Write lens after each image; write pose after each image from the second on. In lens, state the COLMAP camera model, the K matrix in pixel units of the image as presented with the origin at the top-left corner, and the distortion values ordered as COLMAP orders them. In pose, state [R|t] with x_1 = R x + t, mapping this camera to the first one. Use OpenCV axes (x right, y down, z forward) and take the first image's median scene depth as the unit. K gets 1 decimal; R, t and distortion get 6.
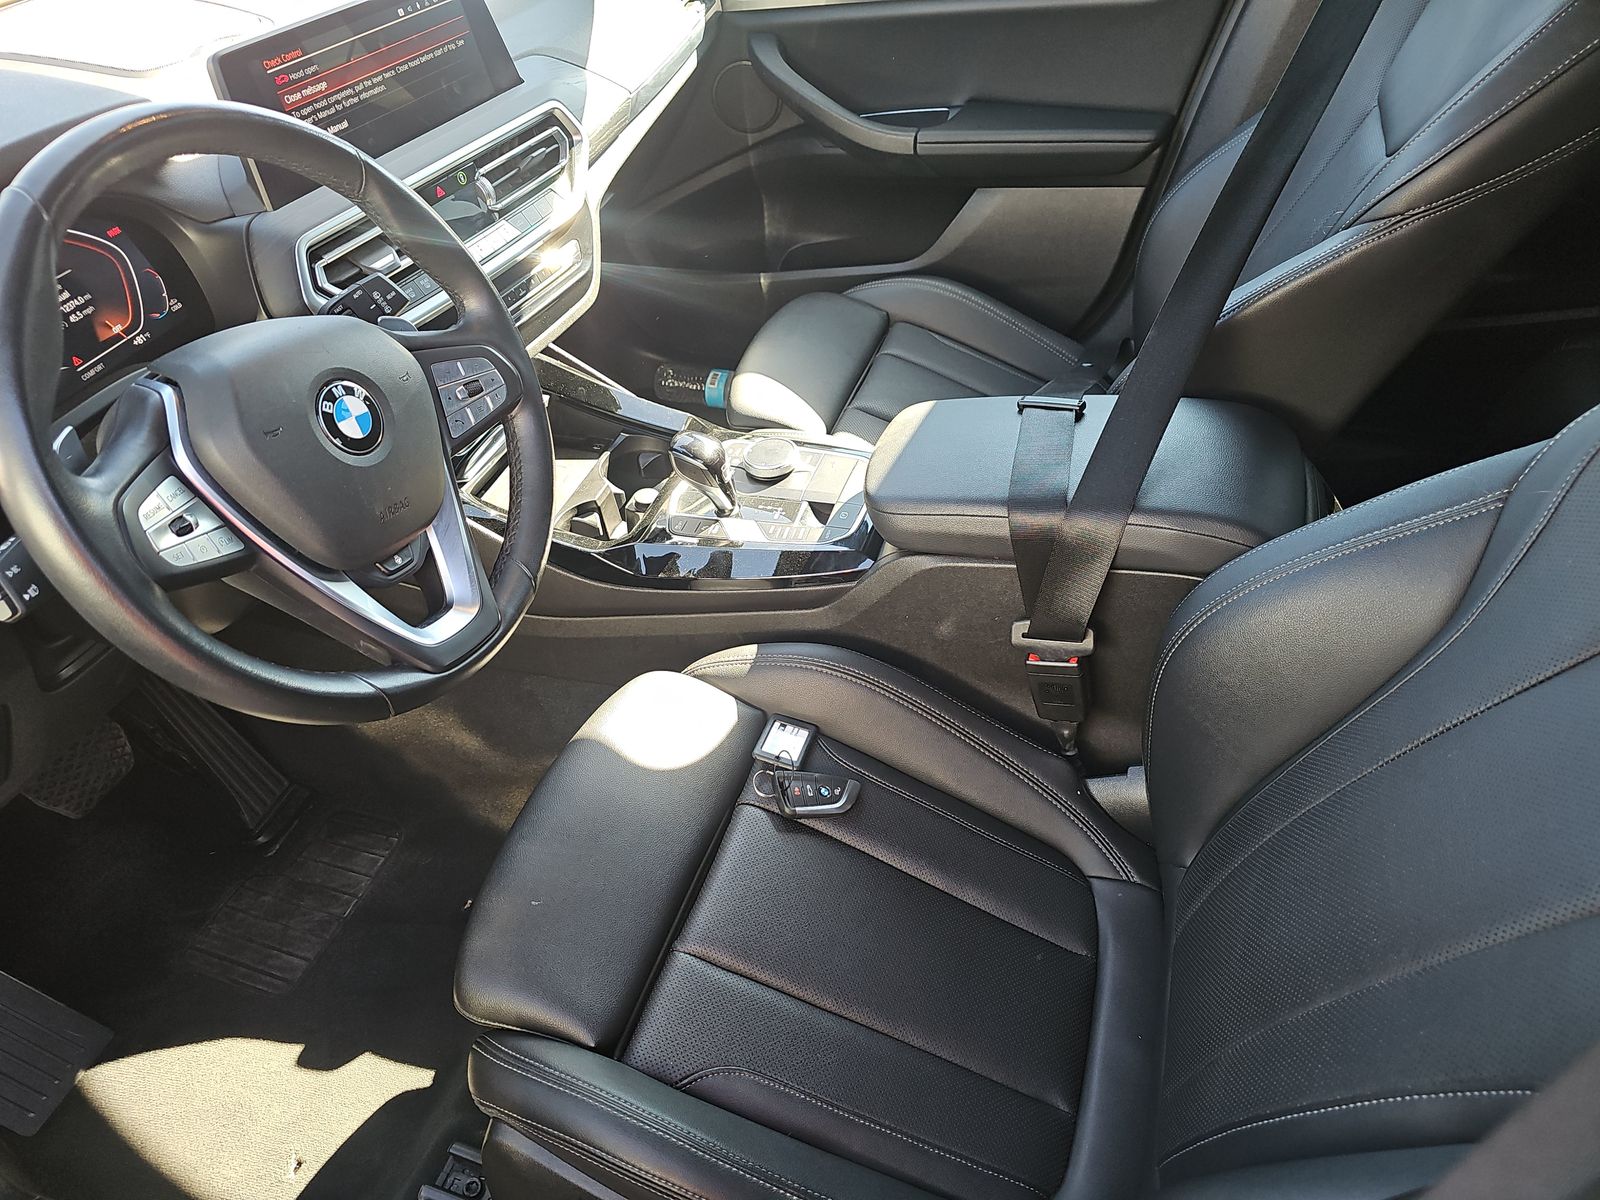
lens RADIAL K [[1070.7, 0, 821.7], [0, 1070.7, 568.1], [0, 0, 1]] dist [0.061421, -0.057752]
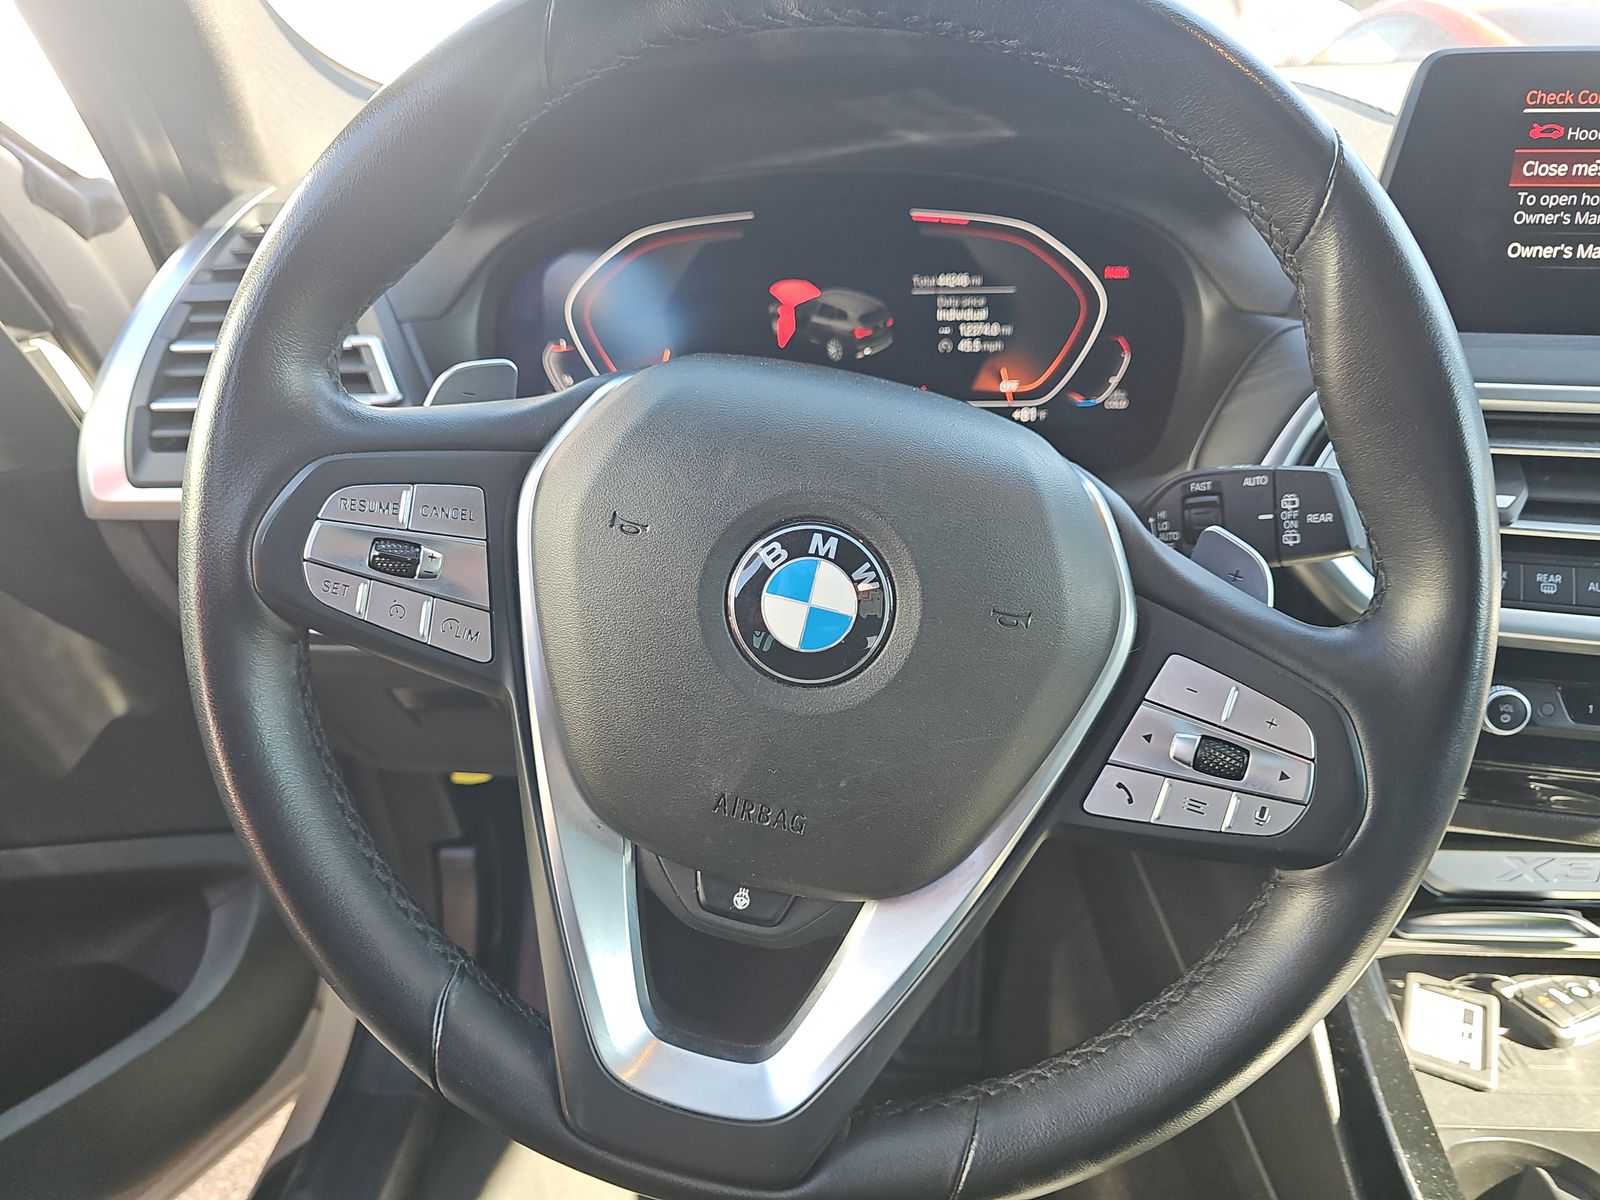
lens RADIAL K [[1089.0, 0, 803.5], [0, 1089.0, 594.2], [0, 0, 1]] dist [-0.003536, -0.001526]
pose [[0.239808, 0.473108, -0.847739, -0.033516], [-0.619566, 0.746856, 0.241545, -0.156165], [0.747416, 0.467306, 0.472223, 0.485505]]
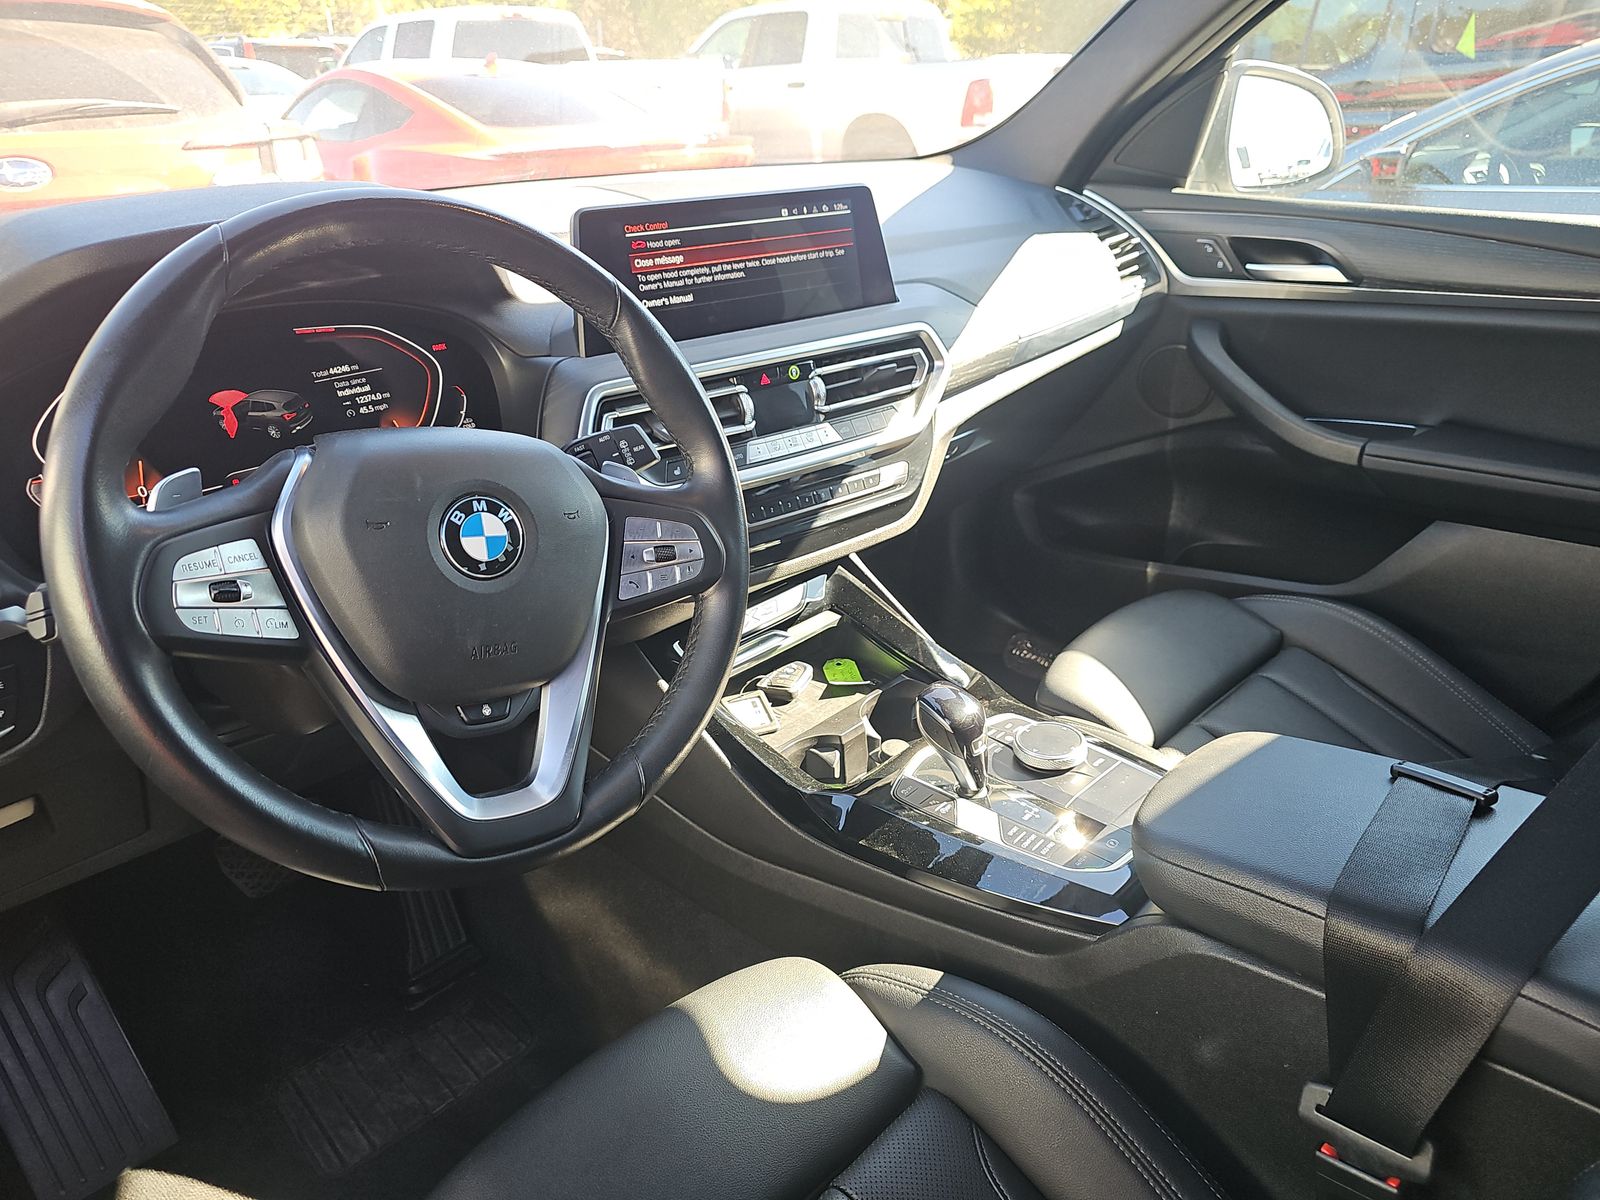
lens RADIAL K [[1070.7, 0, 821.7], [0, 1070.7, 568.1], [0, 0, 1]] dist [0.061421, -0.057752]
pose [[0.892837, 0.217024, -0.394643, 0.100373], [-0.311325, 0.930584, -0.192588, -0.020191], [0.325452, 0.294812, 0.898425, 0.191594]]
